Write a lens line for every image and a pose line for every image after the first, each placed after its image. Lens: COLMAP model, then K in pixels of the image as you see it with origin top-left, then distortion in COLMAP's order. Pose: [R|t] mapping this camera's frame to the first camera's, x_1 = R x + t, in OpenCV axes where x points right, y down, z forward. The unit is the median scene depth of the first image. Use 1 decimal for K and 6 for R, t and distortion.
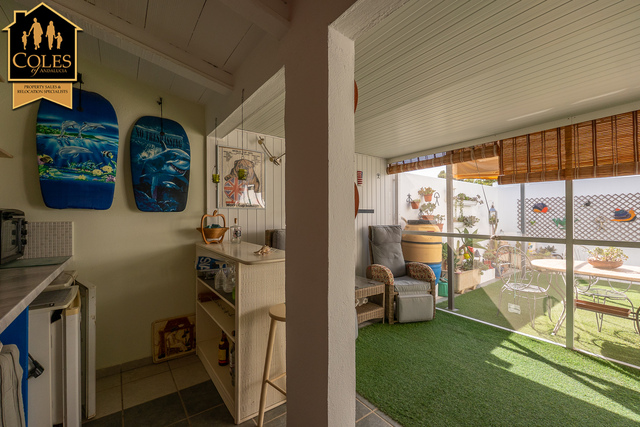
lens RADIAL K [[268.0, 0, 318.4], [0, 268.0, 215.7], [0, 0, 1]] dist [-0.007890, -0.000307]
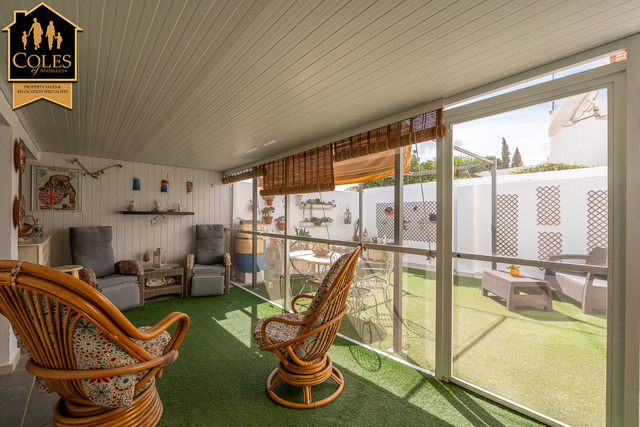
lens RADIAL K [[268.0, 0, 318.4], [0, 268.0, 215.7], [0, 0, 1]] dist [-0.007890, -0.000307]
pose [[0.996689, 0.010801, 0.080587, 0.859970], [-0.011580, 0.999891, 0.009201, -0.030943], [-0.080478, -0.010104, 0.996705, -0.413844]]
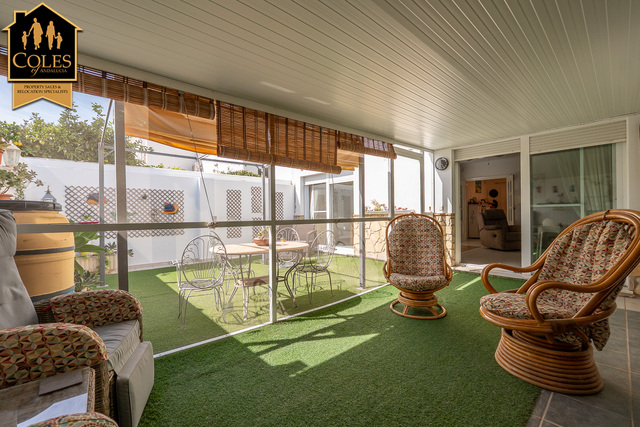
lens RADIAL K [[268.0, 0, 318.4], [0, 268.0, 215.7], [0, 0, 1]] dist [-0.007890, -0.000307]
pose [[-0.079338, 0.002563, 0.996844, -0.128525], [0.003398, 0.999992, -0.002300, 0.060362], [-0.996842, 0.003205, -0.079346, 0.775292]]
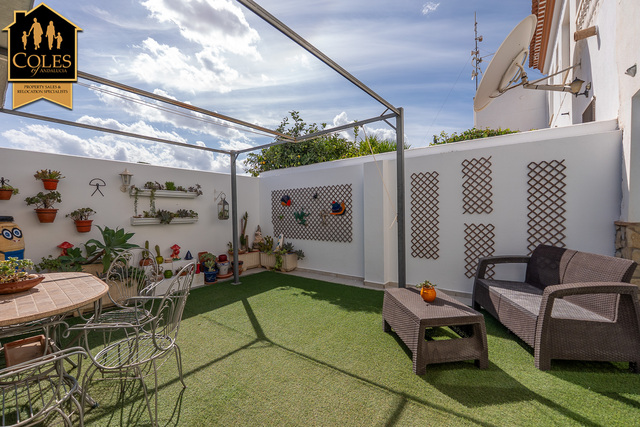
lens RADIAL K [[268.0, 0, 318.4], [0, 268.0, 215.7], [0, 0, 1]] dist [-0.007890, -0.000307]
pose [[0.963765, -0.010607, 0.266543, 1.458115], [0.005125, 0.999761, 0.021255, 0.006683], [-0.266705, -0.019119, 0.963589, 0.199309]]
